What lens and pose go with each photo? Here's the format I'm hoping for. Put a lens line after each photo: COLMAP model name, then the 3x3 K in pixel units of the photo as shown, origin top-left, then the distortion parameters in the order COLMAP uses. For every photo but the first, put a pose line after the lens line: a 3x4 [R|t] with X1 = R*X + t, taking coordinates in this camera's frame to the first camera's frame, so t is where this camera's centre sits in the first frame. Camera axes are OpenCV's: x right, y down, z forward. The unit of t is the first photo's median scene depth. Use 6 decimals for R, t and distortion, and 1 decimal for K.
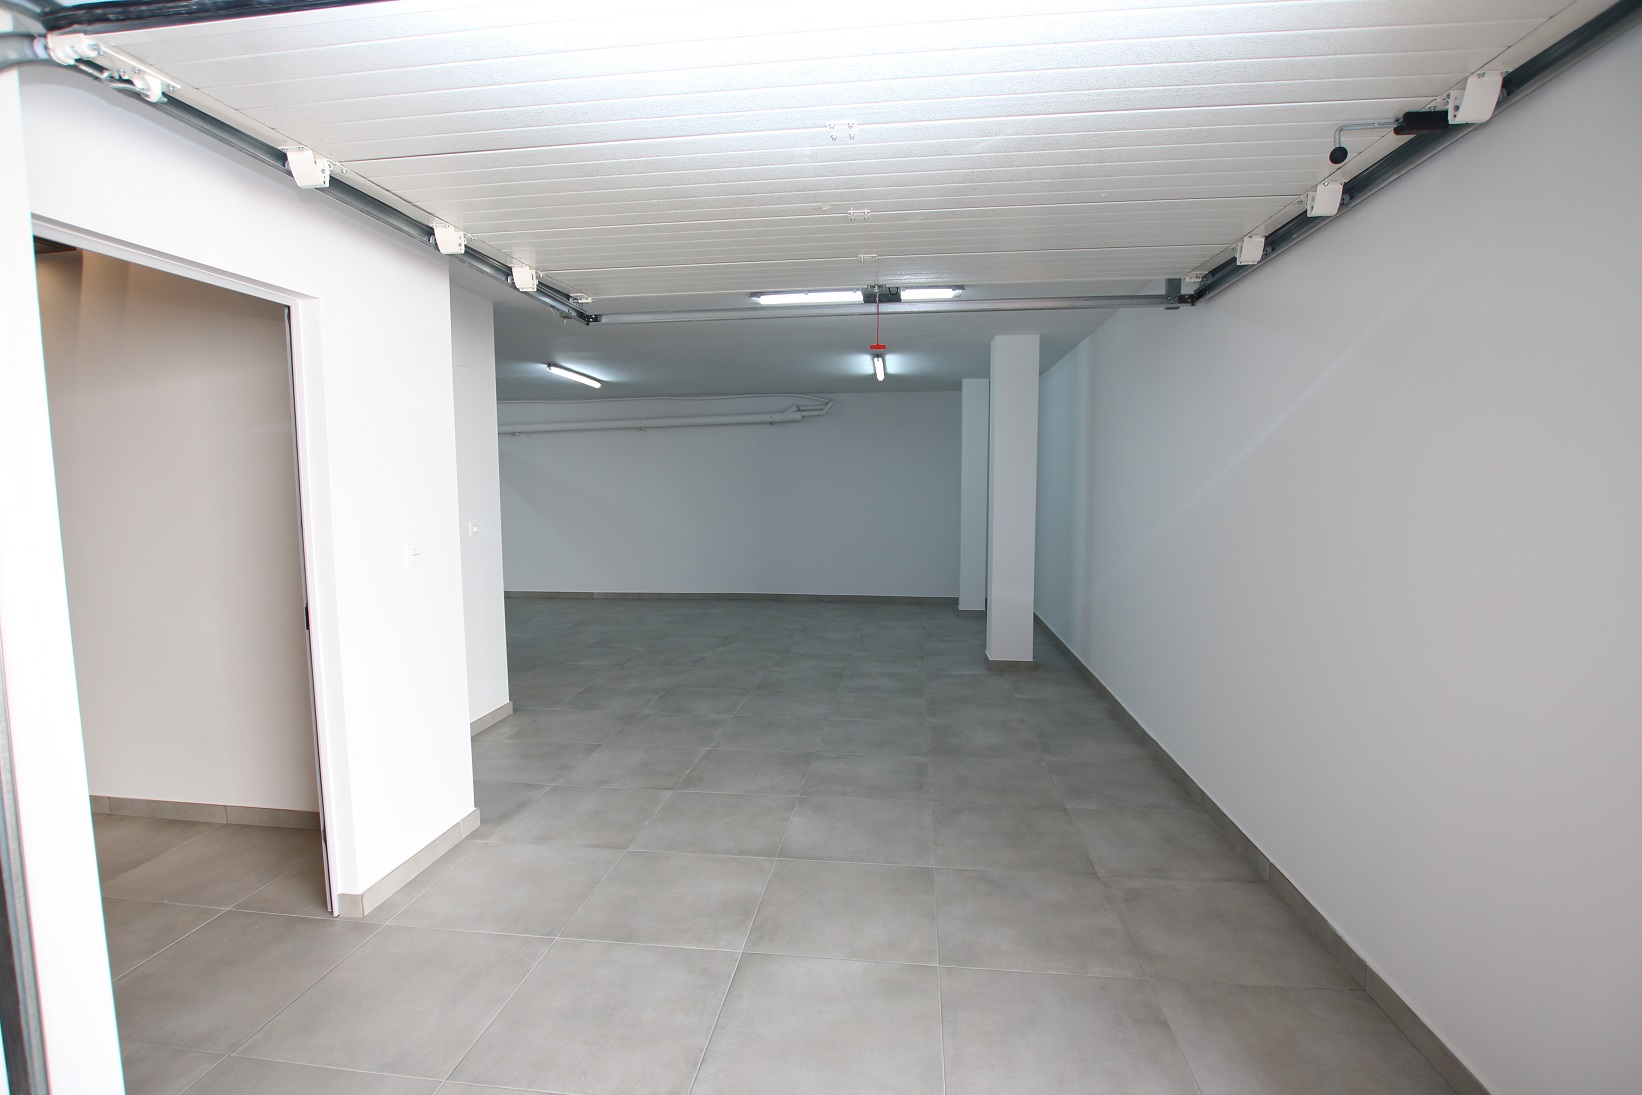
lens RADIAL K [[753.1, 0, 822.7], [0, 753.1, 549.0], [0, 0, 1]] dist [-0.029519, 0.006151]
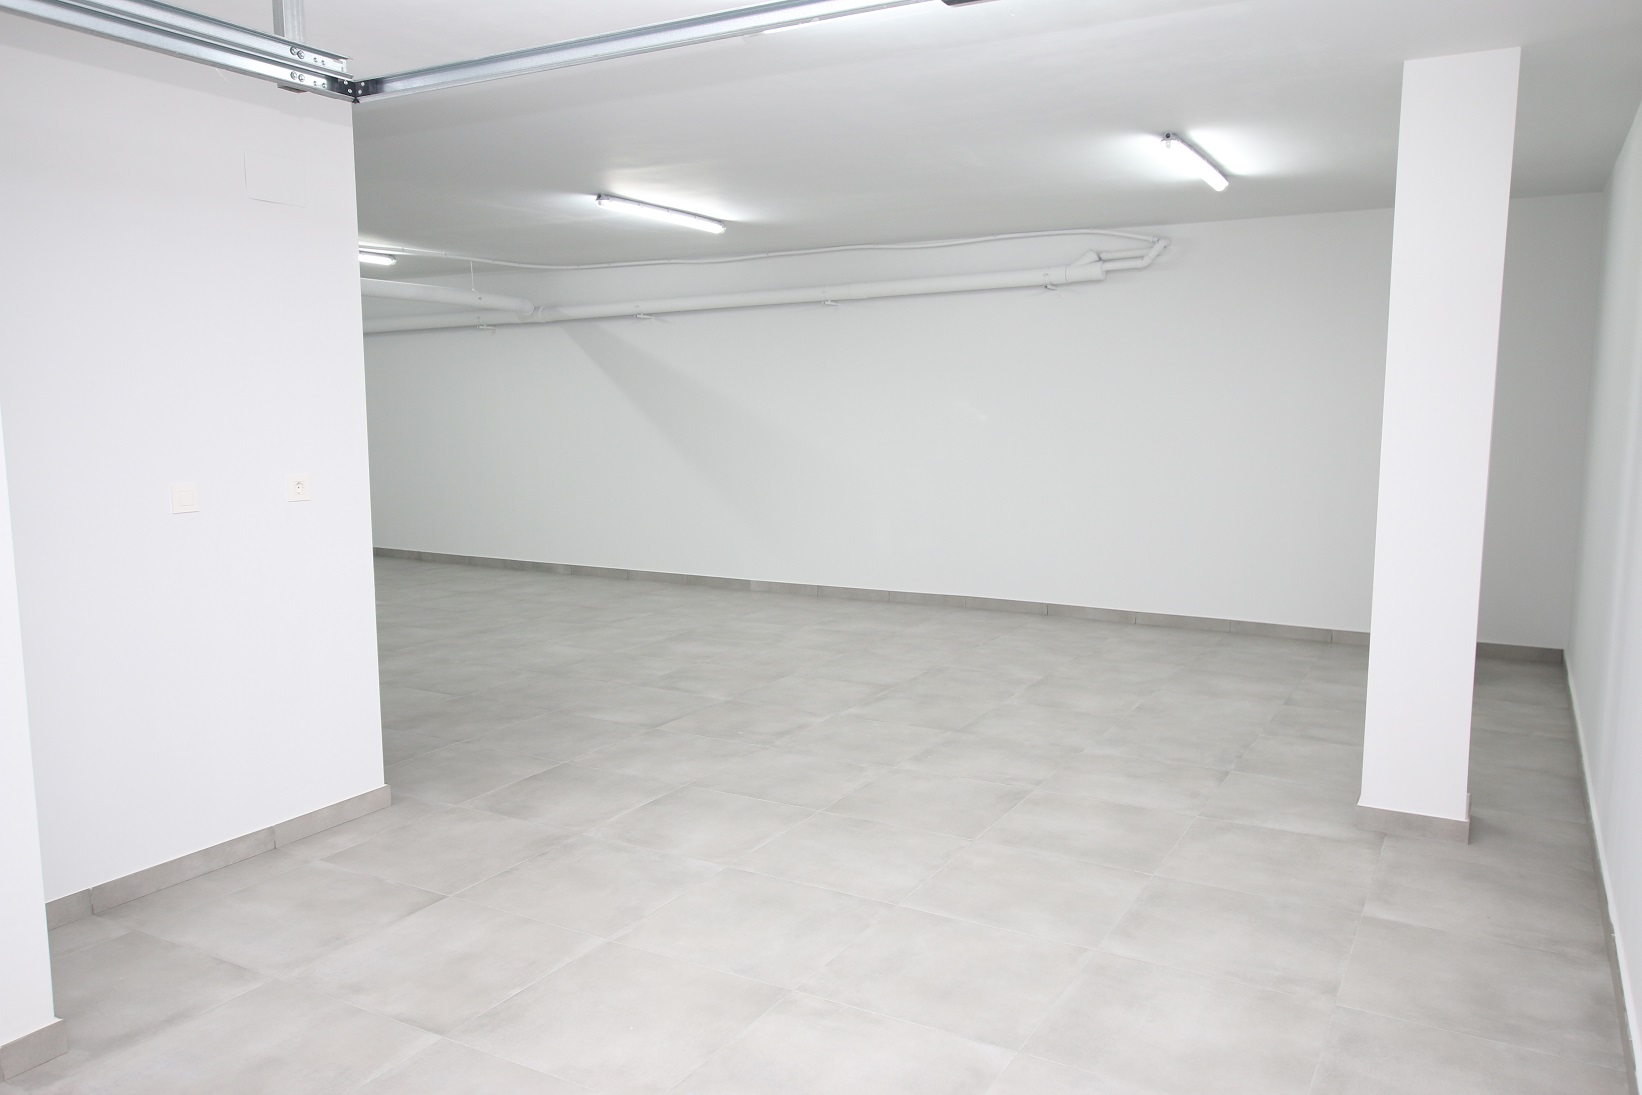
lens RADIAL K [[1212.4, 0, 820.8], [0, 1212.4, 545.8], [0, 0, 1]] dist [0.010204, 0.002730]
pose [[0.924407, 0.048681, -0.378289, 0.192575], [-0.033399, 0.998343, 0.046857, -0.029042], [0.379943, -0.030681, 0.924501, 0.216789]]
